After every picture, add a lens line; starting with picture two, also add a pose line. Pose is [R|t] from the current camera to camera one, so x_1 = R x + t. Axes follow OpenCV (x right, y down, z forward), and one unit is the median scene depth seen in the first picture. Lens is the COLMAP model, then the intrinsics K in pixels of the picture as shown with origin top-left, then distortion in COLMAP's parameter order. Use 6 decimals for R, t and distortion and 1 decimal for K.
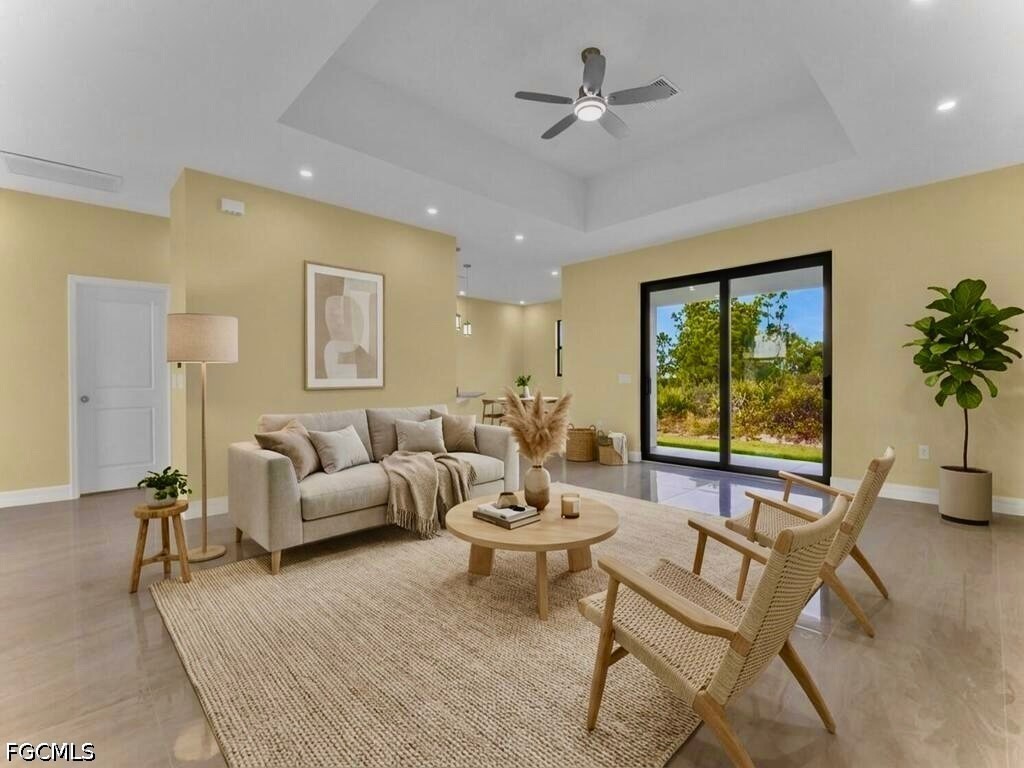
lens RADIAL K [[464.1, 0, 518.3], [0, 464.1, 386.0], [0, 0, 1]] dist [0.002355, 0.001031]
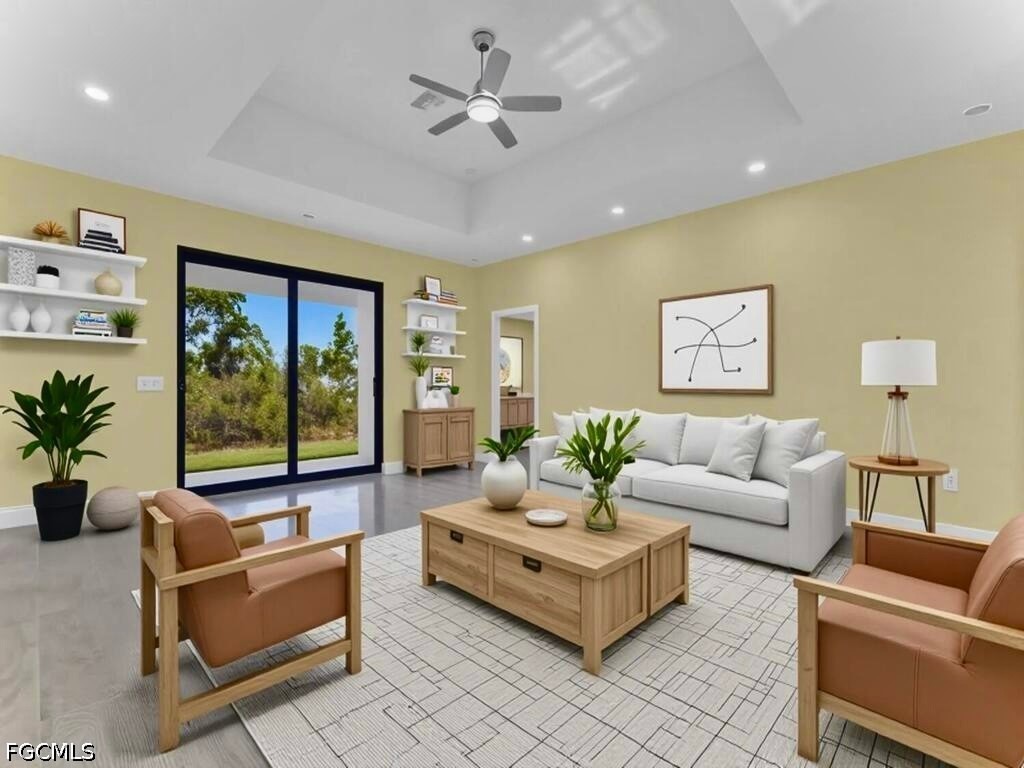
lens RADIAL K [[464.1, 0, 511.6], [0, 464.1, 387.4], [0, 0, 1]] dist [0.002355, 0.001031]
pose [[-0.037912, 0.001505, 0.999280, -0.507921], [0.016273, 0.999867, -0.000888, 0.000272], [-0.999149, 0.016227, -0.037931, 0.591540]]
